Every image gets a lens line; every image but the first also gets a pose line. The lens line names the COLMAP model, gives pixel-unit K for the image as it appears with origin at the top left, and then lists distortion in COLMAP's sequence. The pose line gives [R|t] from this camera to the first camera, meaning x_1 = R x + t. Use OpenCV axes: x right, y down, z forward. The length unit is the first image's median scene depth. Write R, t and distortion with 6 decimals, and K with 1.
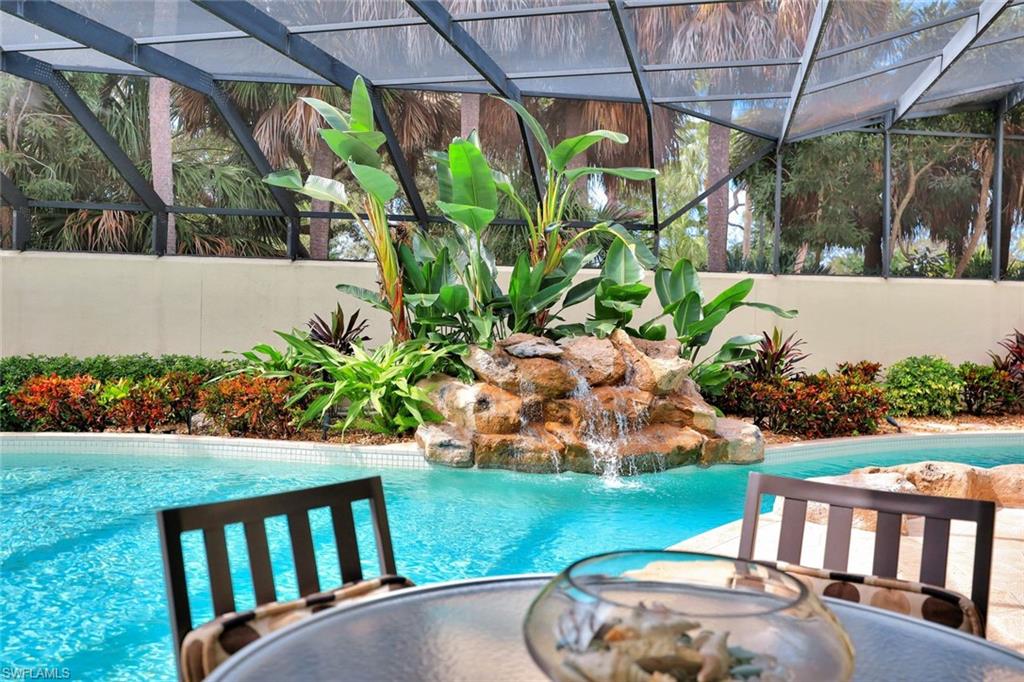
lens RADIAL K [[947.1, 0, 522.2], [0, 947.1, 336.4], [0, 0, 1]] dist [-0.003606, 0.000000]
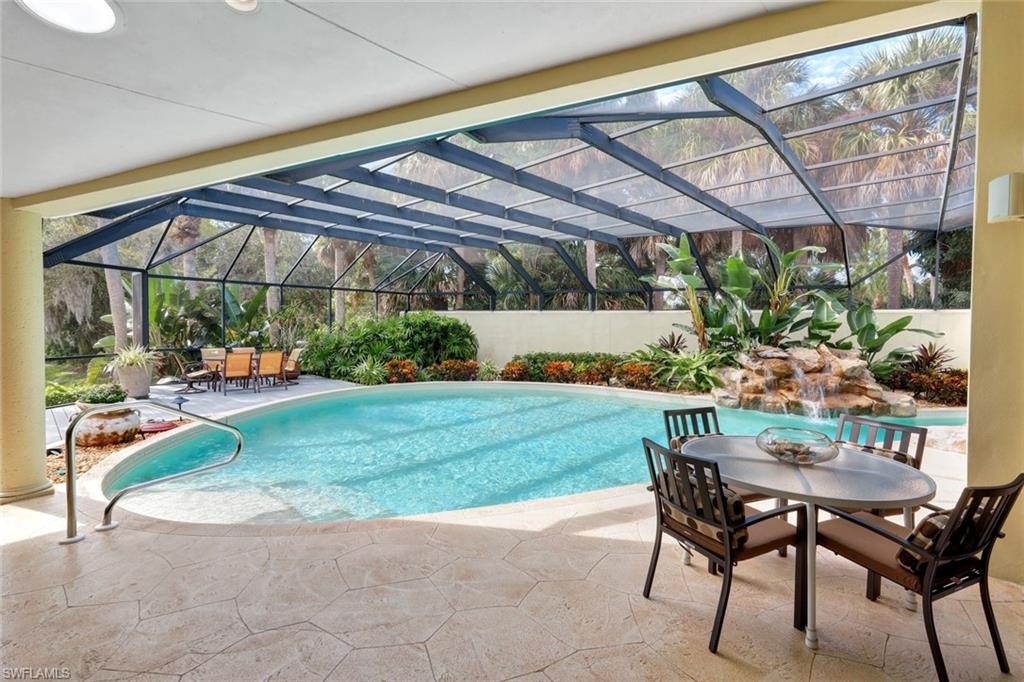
lens RADIAL K [[470.6, 0, 504.0], [0, 470.6, 336.2], [0, 0, 1]] dist [0.002979, -0.000604]
pose [[0.871023, -0.003748, -0.491228, 0.006993], [0.002678, 0.999992, -0.002882, -0.022569], [0.491235, 0.001195, 0.871026, -0.182902]]
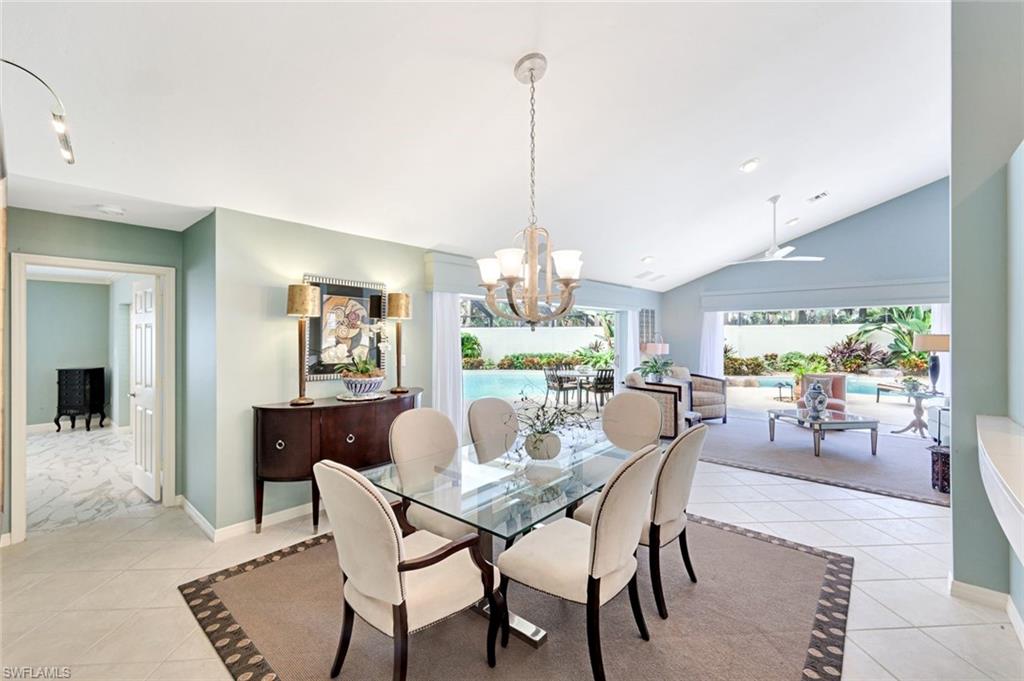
lens RADIAL K [[423.7, 0, 507.1], [0, 423.7, 337.2], [0, 0, 1]] dist [0.001445, 0.001223]
pose [[0.888340, -0.023235, -0.458599, 0.307194], [0.013953, 0.999624, -0.023619, -0.007782], [0.458975, 0.014583, 0.888330, -0.786346]]
